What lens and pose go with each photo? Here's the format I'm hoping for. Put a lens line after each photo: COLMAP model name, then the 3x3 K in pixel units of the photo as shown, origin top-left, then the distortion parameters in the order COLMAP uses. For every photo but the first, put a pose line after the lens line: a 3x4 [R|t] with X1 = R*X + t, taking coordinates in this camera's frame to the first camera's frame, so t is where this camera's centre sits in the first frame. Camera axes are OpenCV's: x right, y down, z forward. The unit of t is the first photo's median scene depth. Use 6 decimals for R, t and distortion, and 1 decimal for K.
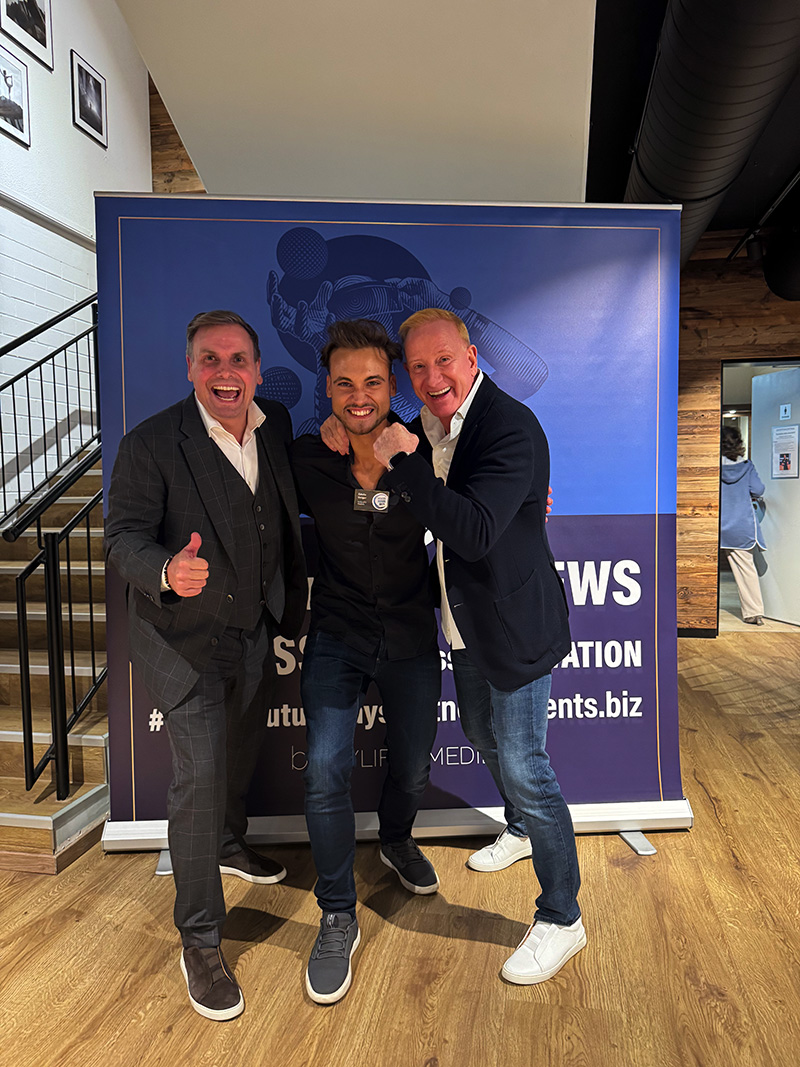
lens RADIAL K [[750.0, 0, 407.1], [0, 750.0, 532.3], [0, 0, 1]] dist [0.023121, -0.040277]
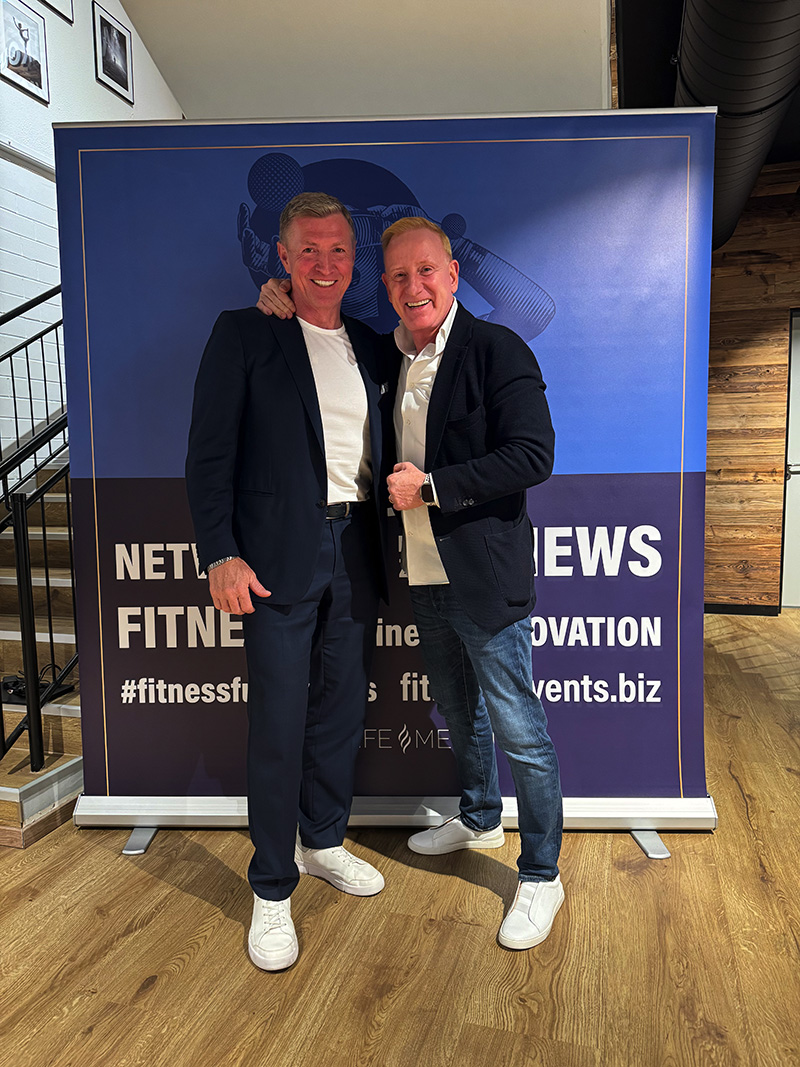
lens RADIAL K [[749.3, 0, 397.0], [0, 749.3, 537.3], [0, 0, 1]] dist [0.022641, -0.035168]
pose [[0.994567, 0.005548, -0.103955, 0.095467], [-0.001121, 0.999092, 0.042598, 0.013908], [0.104097, -0.042250, 0.993669, 0.099589]]
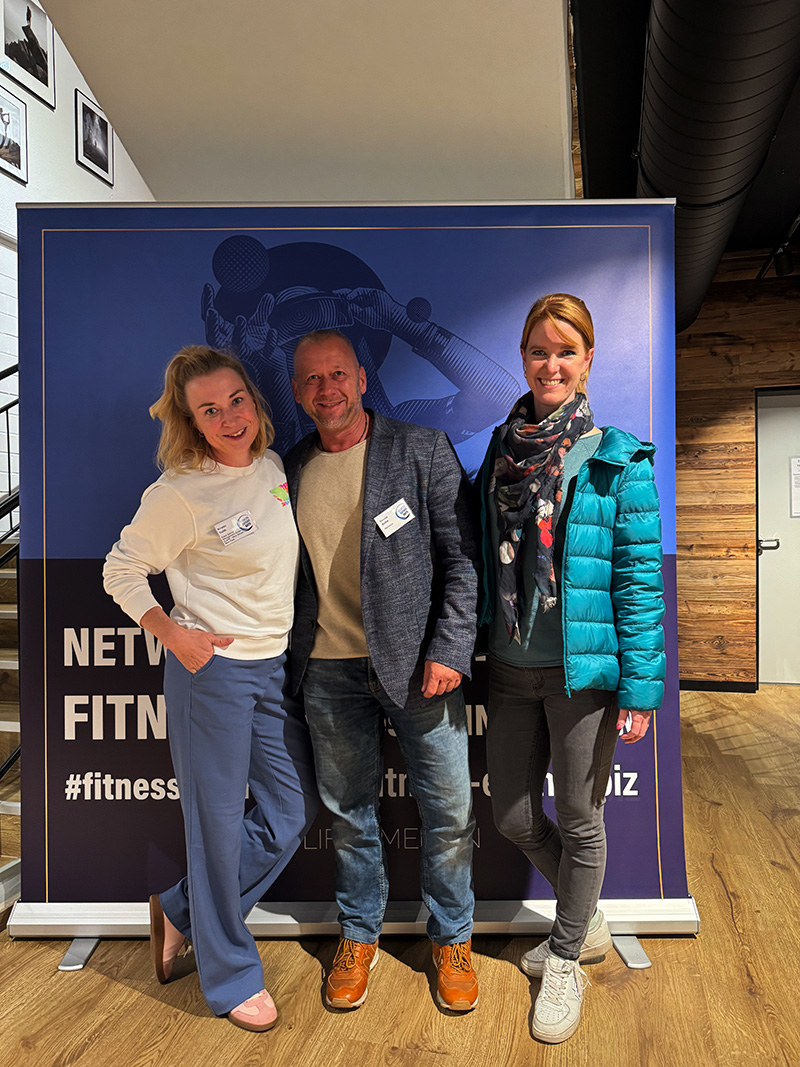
lens RADIAL K [[753.6, 0, 400.9], [0, 753.6, 537.6], [0, 0, 1]] dist [-0.001897, -0.005083]
pose [[0.997479, -0.000790, -0.070964, 0.108251], [-0.002656, 0.998822, -0.048458, -0.001619], [0.070918, 0.048524, 0.996301, 0.129425]]
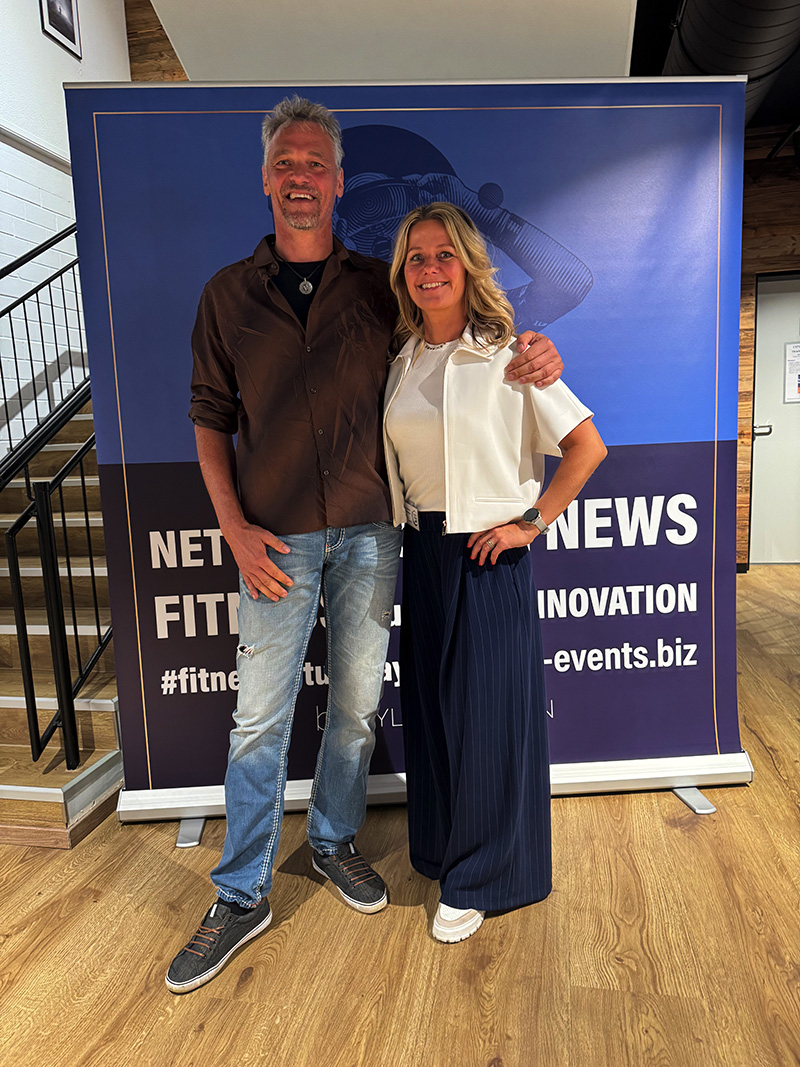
lens RADIAL K [[749.9, 0, 398.9], [0, 749.9, 539.8], [0, 0, 1]] dist [0.024043, -0.042616]
pose [[0.999471, -0.027742, -0.016944, -0.029857], [0.029145, 0.995600, 0.089057, 0.001460], [0.014399, -0.089504, 0.995882, 0.099159]]
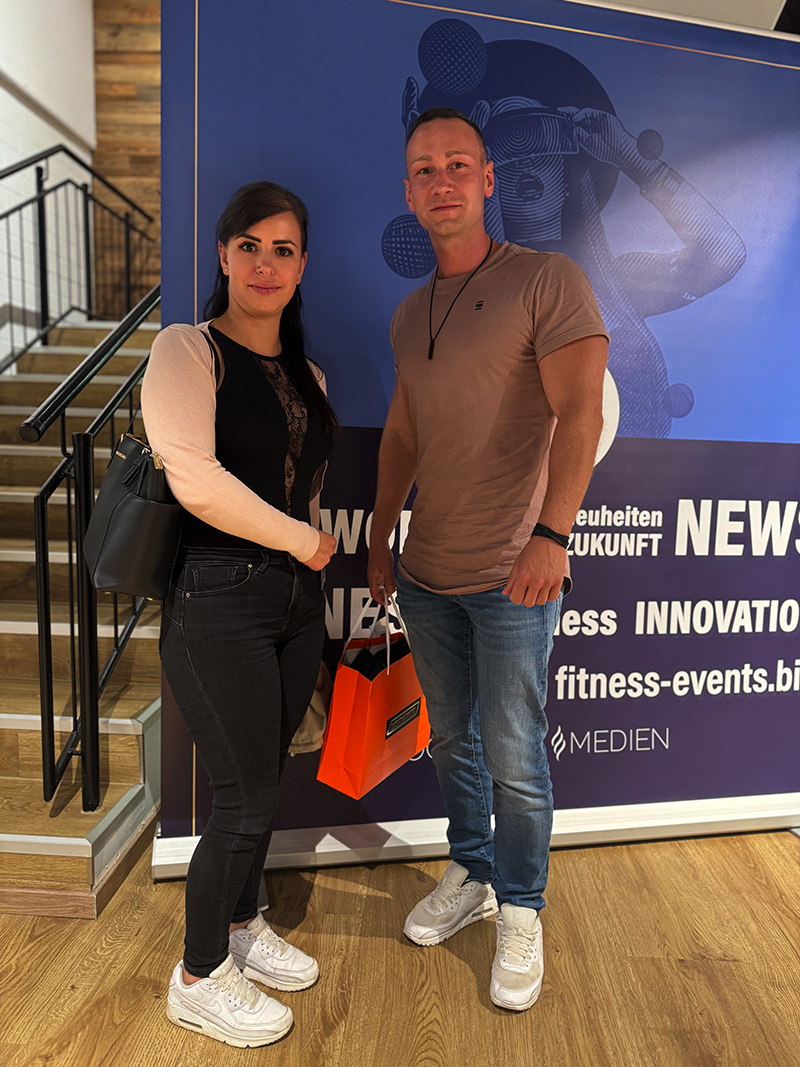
lens RADIAL K [[751.0, 0, 399.6], [0, 751.0, 534.2], [0, 0, 1]] dist [-0.000363, -0.008338]
pose [[0.989481, 0.025003, 0.142487, -0.264910], [-0.034447, 0.997342, 0.064201, 0.035519], [-0.140503, -0.068434, 0.987712, 0.259873]]
